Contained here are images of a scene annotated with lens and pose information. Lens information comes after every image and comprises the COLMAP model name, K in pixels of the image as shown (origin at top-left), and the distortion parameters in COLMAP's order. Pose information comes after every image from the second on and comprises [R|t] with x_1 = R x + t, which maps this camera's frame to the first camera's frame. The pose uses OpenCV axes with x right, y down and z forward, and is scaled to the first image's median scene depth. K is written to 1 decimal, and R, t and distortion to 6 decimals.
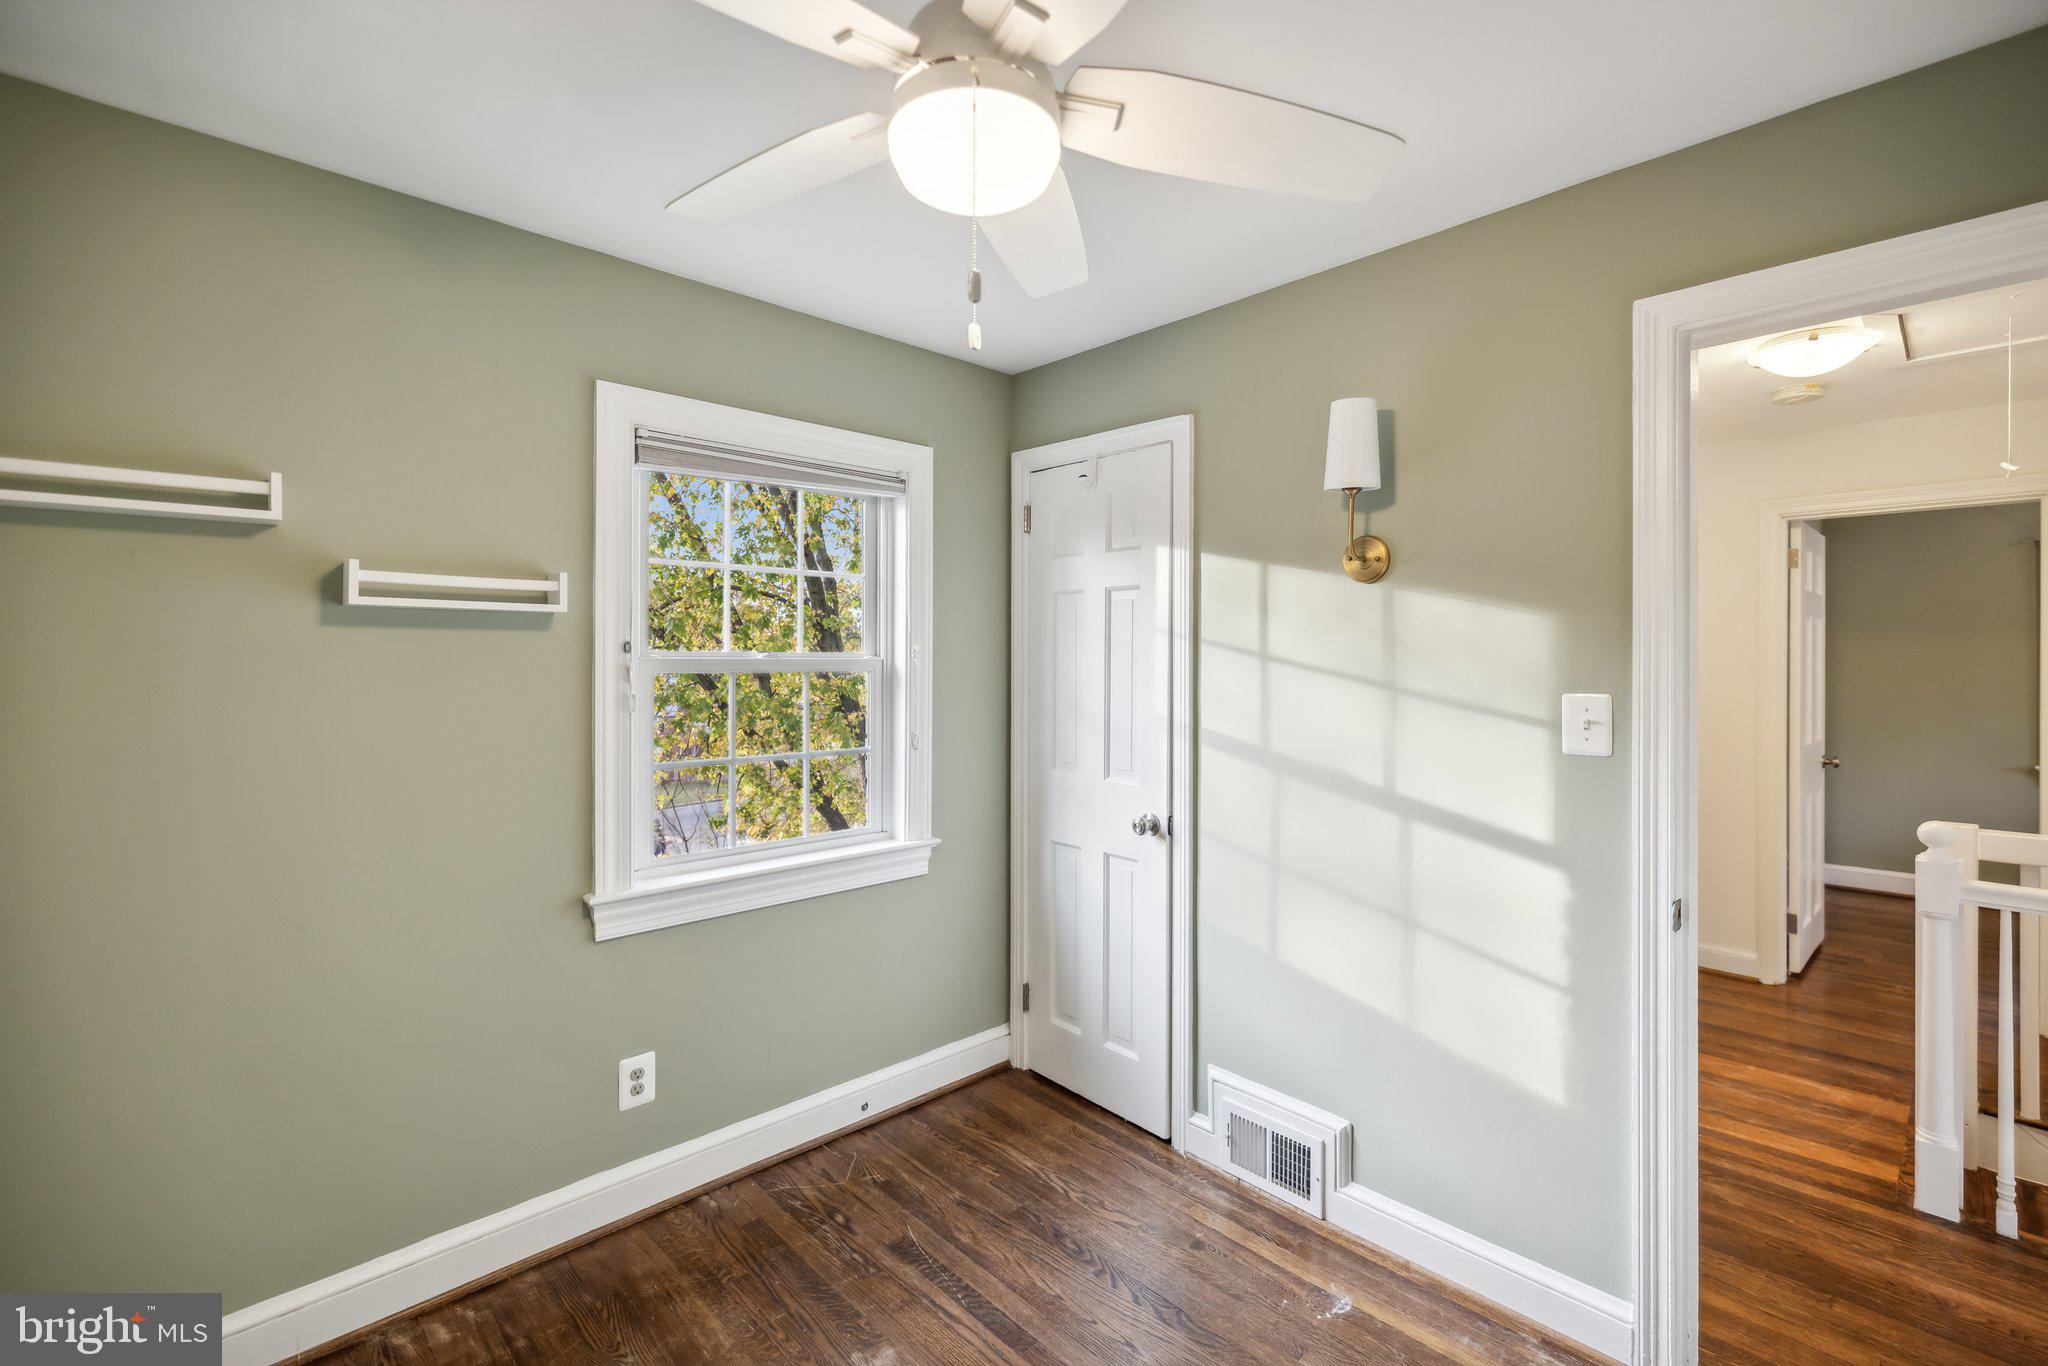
lens RADIAL K [[897.0, 0, 1019.8], [0, 897.0, 650.8], [0, 0, 1]] dist [-0.040481, 0.014580]
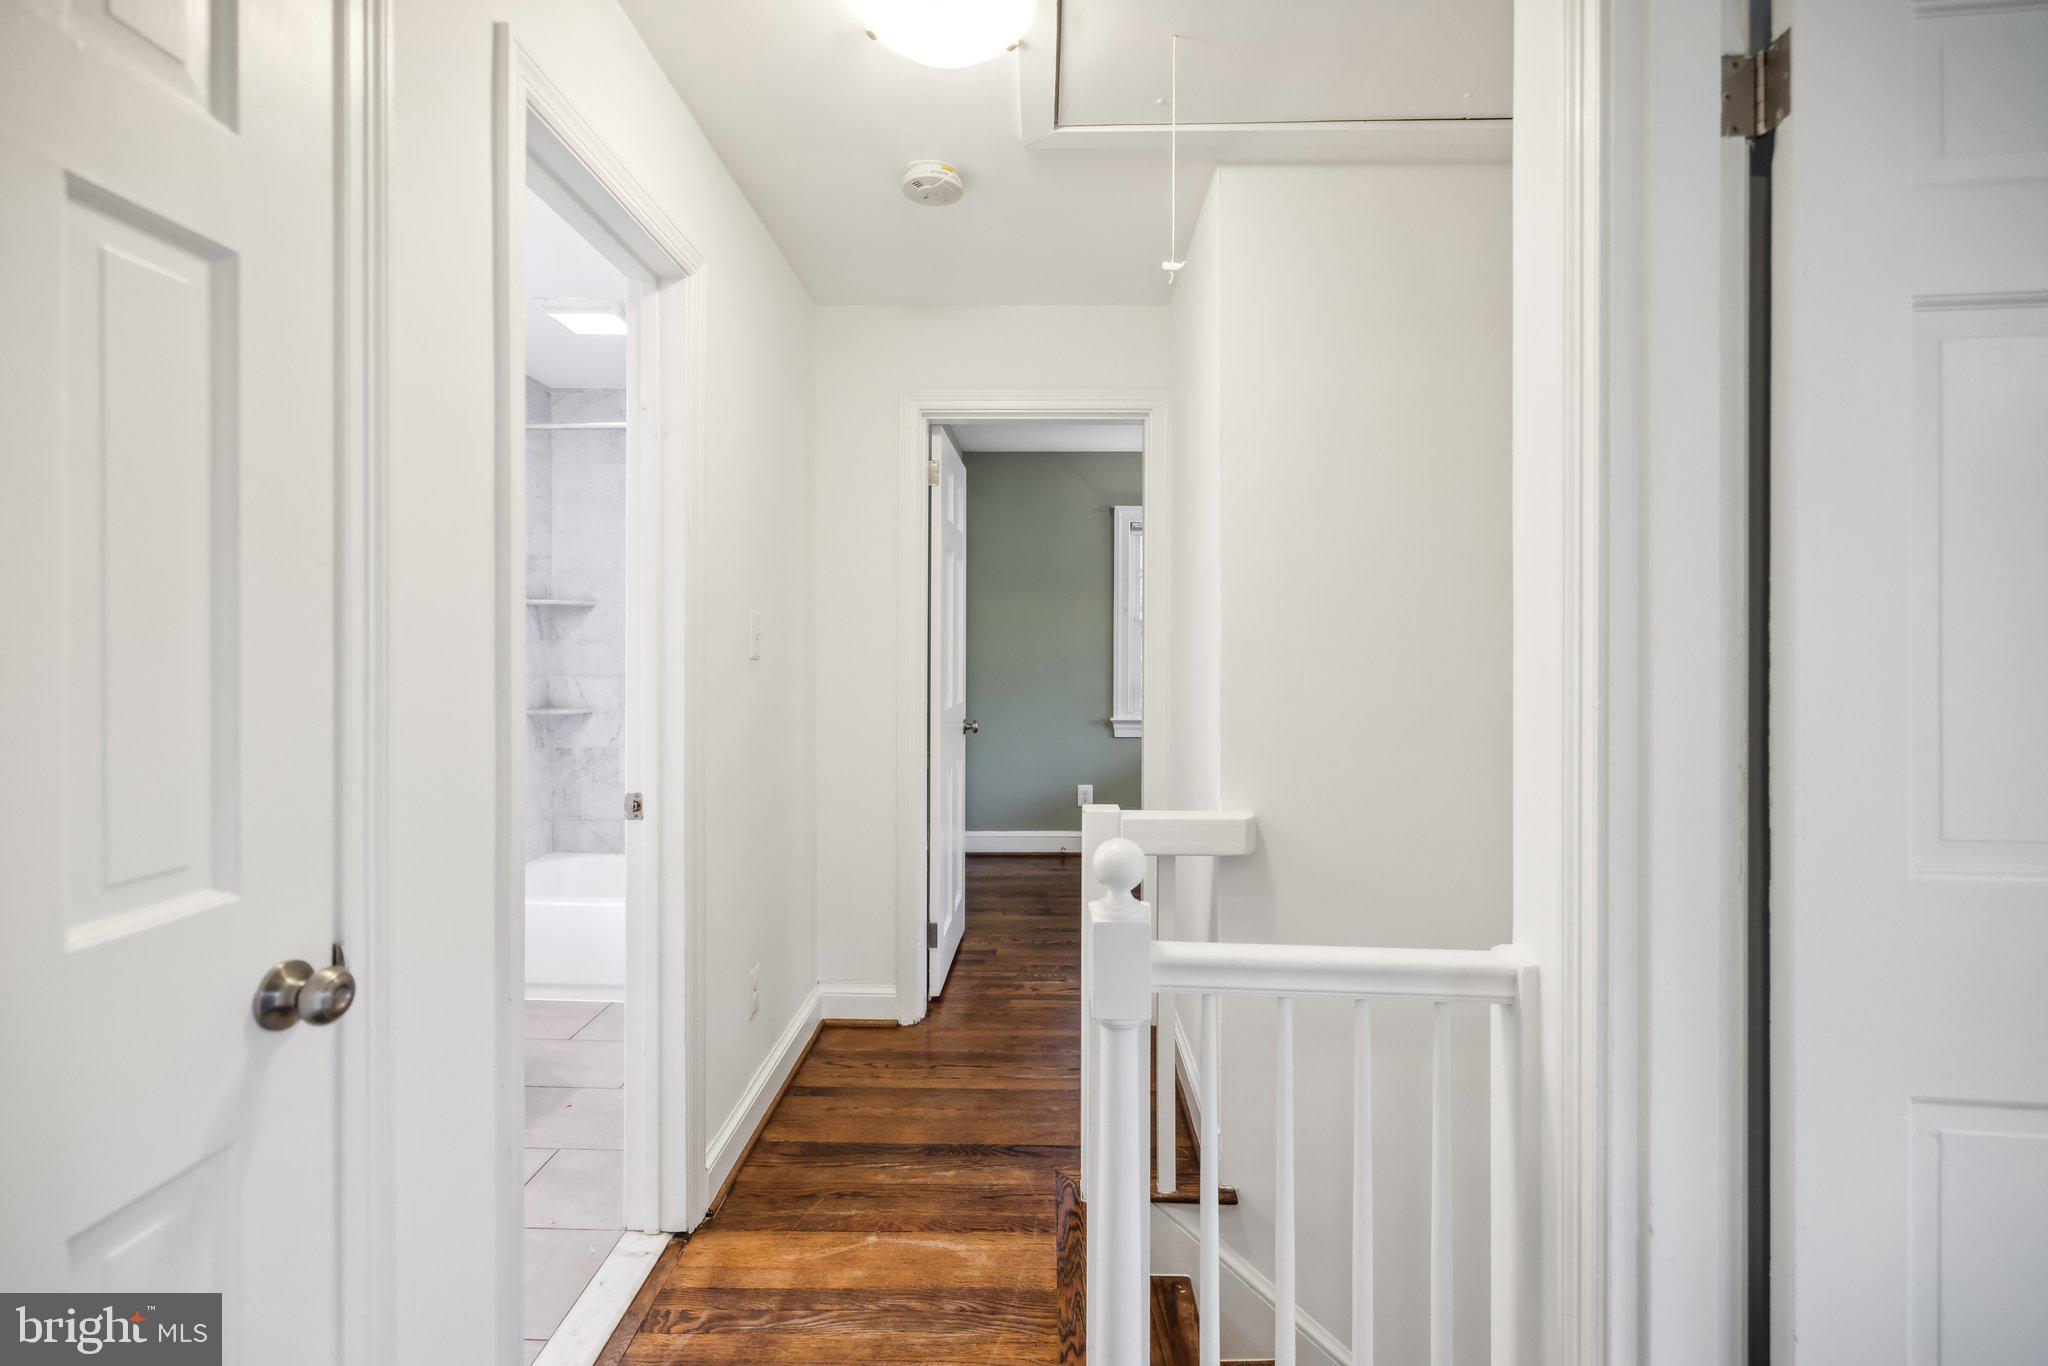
lens RADIAL K [[897.0, 0, 1019.8], [0, 897.0, 650.8], [0, 0, 1]] dist [-0.040481, 0.014580]
pose [[0.695838, -0.004790, 0.718183, 0.369449], [-0.005531, 0.999912, 0.012028, 0.045915], [-0.718178, -0.012342, 0.695750, 0.395770]]
